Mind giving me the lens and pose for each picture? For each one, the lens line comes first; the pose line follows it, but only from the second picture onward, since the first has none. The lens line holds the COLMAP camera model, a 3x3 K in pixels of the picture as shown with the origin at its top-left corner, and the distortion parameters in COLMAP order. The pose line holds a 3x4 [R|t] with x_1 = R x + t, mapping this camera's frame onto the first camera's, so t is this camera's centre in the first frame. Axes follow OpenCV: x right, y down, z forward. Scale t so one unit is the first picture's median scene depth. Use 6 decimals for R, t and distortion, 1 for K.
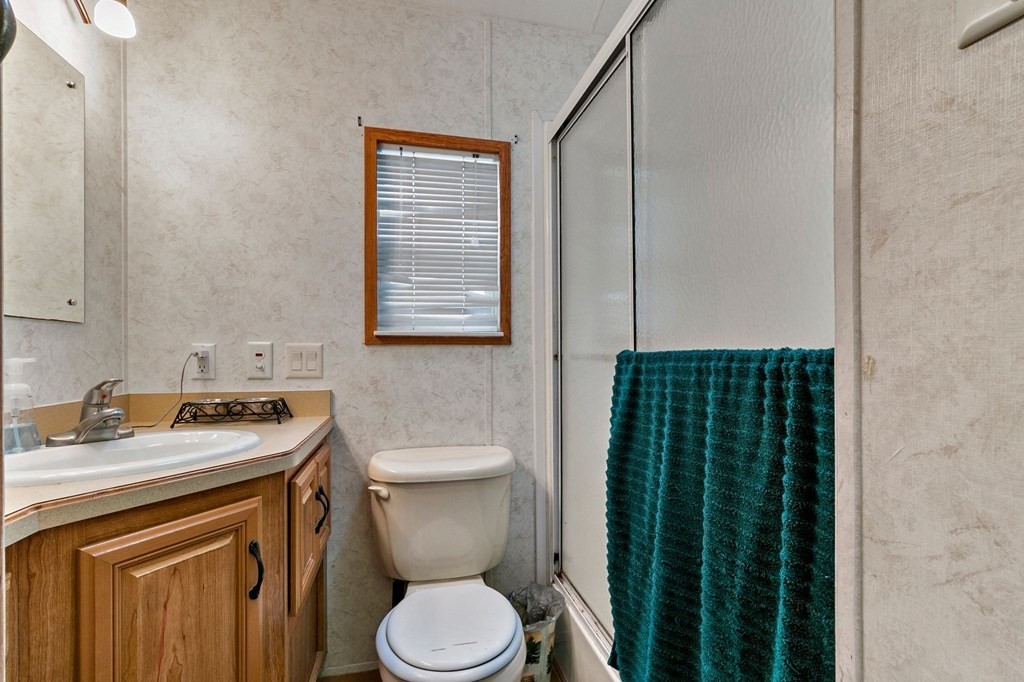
lens RADIAL K [[477.1, 0, 514.6], [0, 477.1, 346.2], [0, 0, 1]] dist [0.001565, 0.001916]
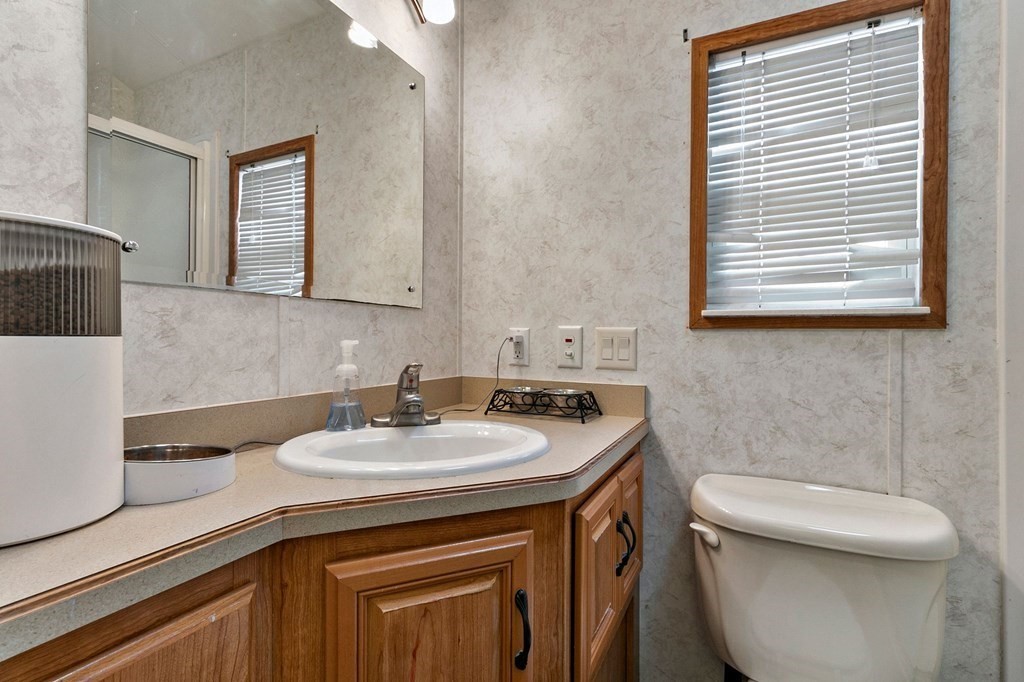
lens RADIAL K [[477.1, 0, 519.0], [0, 477.1, 339.8], [0, 0, 1]] dist [0.001565, 0.001916]
pose [[0.780129, 0.011305, -0.625516, -0.052710], [-0.003410, 0.999899, 0.013818, 0.004932], [0.625609, -0.008646, 0.780089, 0.249179]]
